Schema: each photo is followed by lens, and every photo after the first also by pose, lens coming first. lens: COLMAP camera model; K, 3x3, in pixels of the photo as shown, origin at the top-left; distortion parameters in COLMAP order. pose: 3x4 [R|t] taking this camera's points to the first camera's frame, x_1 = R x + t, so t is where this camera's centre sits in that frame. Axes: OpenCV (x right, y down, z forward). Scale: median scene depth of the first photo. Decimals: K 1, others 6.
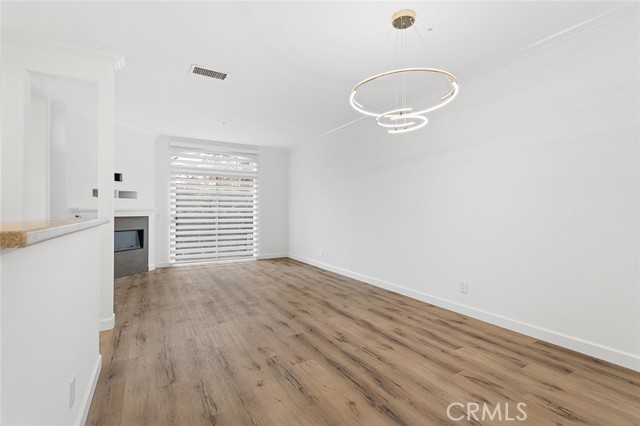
lens RADIAL K [[302.6, 0, 322.6], [0, 302.6, 210.3], [0, 0, 1]] dist [-0.000722, 0.001137]
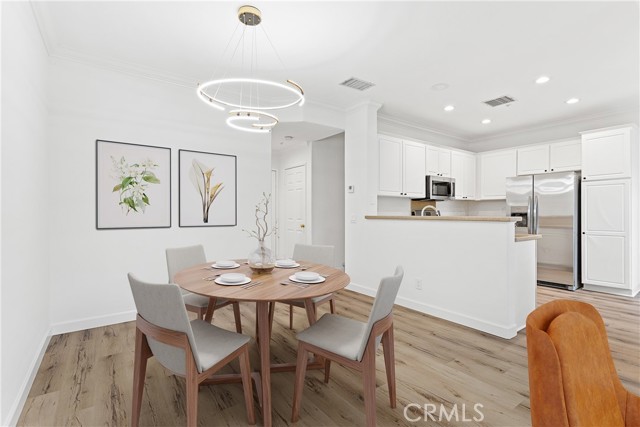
lens RADIAL K [[302.6, 0, 321.5], [0, 302.6, 214.3], [0, 0, 1]] dist [-0.000722, 0.001137]
pose [[-0.994889, 0.000162, -0.100976, 0.056331], [-0.000037, 0.999998, 0.001970, 0.003333], [0.100976, 0.001963, -0.994887, 0.815236]]
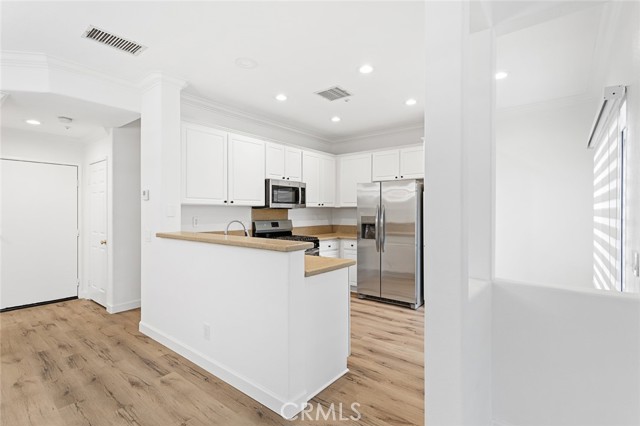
lens RADIAL K [[302.6, 0, 323.6], [0, 302.6, 212.0], [0, 0, 1]] dist [-0.000722, 0.001137]
pose [[-0.930512, -0.000200, -0.366260, -0.194103], [0.000657, 0.999997, -0.002215, -0.026135], [0.366260, -0.002301, -0.930510, 0.697435]]
